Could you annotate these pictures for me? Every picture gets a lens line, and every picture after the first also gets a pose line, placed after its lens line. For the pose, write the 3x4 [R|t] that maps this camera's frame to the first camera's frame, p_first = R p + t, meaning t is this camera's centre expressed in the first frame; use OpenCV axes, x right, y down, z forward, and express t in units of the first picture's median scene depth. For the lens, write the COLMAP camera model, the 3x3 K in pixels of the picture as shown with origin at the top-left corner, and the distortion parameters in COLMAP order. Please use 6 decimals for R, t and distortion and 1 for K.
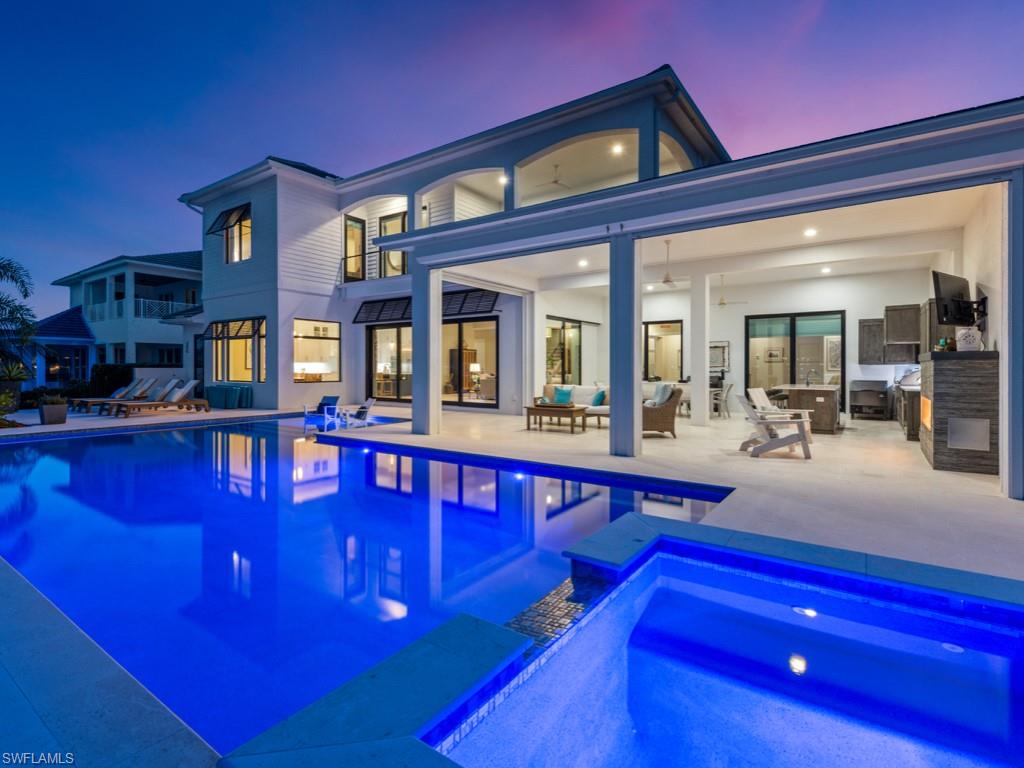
lens RADIAL K [[498.8, 0, 512.0], [0, 498.8, 384.0], [0, 0, 1]] dist [-0.000290, 0.000012]
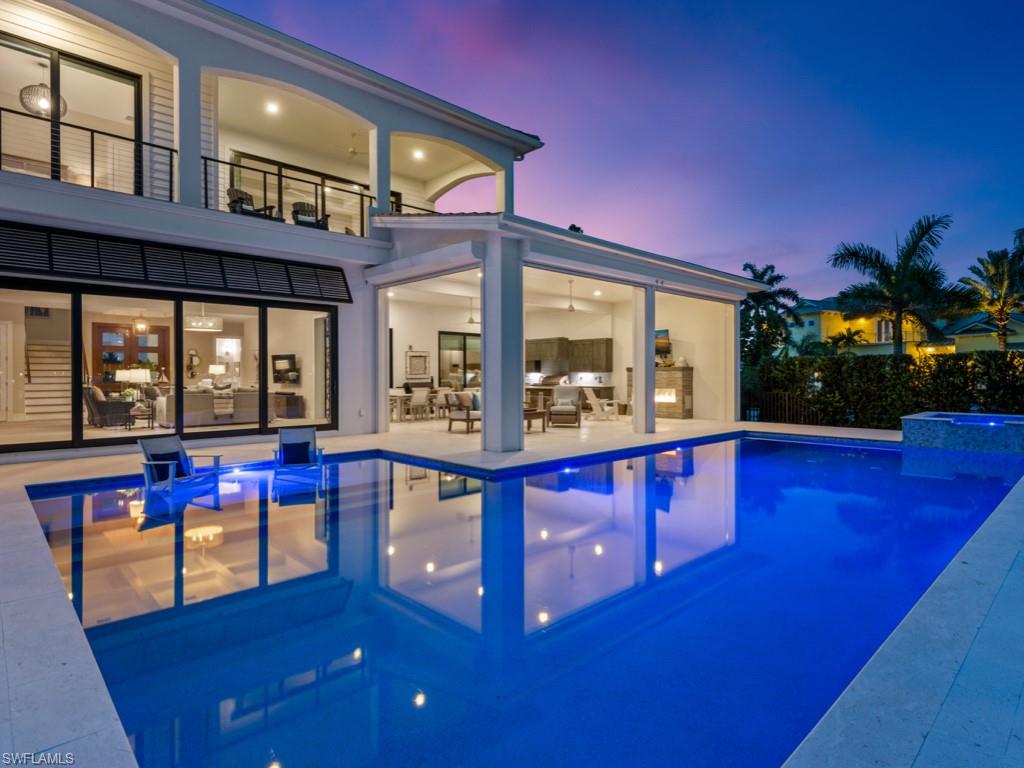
lens RADIAL K [[564.0, 0, 512.0], [0, 564.0, 384.0], [0, 0, 1]] dist [0.003038, 0.000330]
pose [[0.190312, -0.017368, 0.981570, -0.811585], [0.035577, 0.999309, 0.010785, -0.019146], [-0.981079, 0.032869, 0.190798, 0.578426]]
